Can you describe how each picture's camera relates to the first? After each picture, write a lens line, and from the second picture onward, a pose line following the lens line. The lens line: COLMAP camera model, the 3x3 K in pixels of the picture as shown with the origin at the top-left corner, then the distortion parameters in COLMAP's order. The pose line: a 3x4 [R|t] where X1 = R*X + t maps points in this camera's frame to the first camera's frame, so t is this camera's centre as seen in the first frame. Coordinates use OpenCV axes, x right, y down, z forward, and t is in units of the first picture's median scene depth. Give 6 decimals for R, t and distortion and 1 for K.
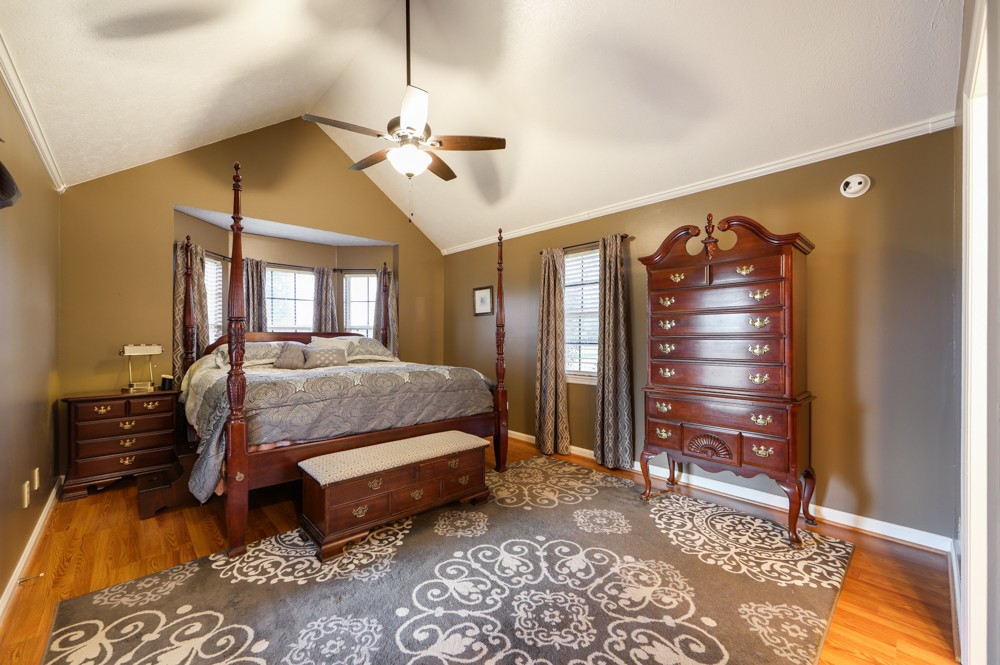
lens RADIAL K [[402.1, 0, 497.4], [0, 402.1, 335.4], [0, 0, 1]] dist [-0.001472, -0.000167]
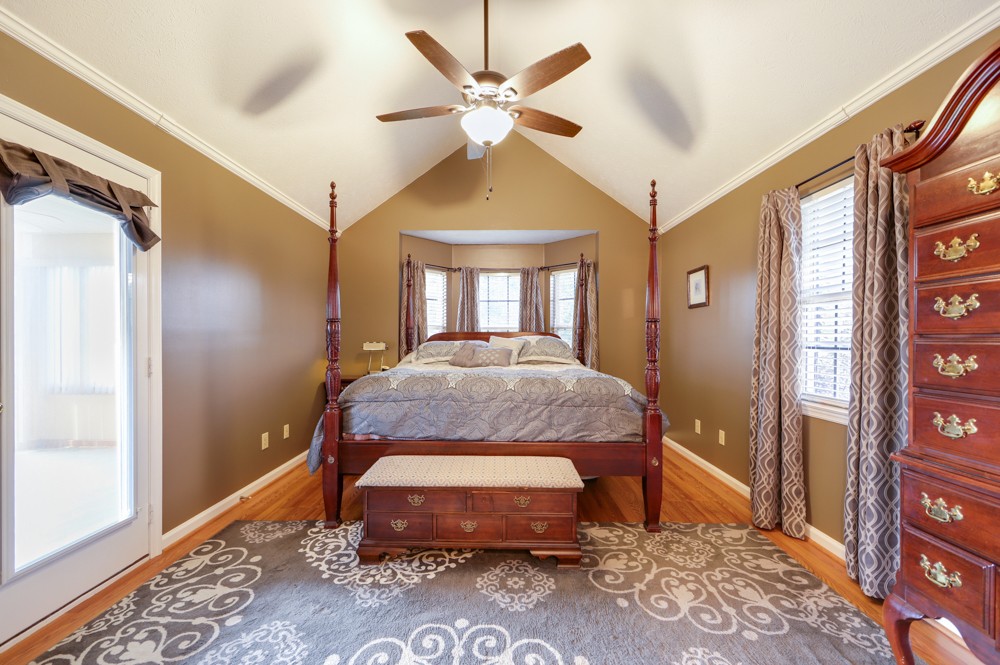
lens RADIAL K [[402.1, 0, 495.9], [0, 402.1, 338.1], [0, 0, 1]] dist [-0.001472, -0.000167]
pose [[0.719711, 0.004112, -0.694262, 0.330343], [0.000970, 0.999976, 0.006929, 0.001569], [0.694273, -0.005660, 0.719689, 0.352235]]
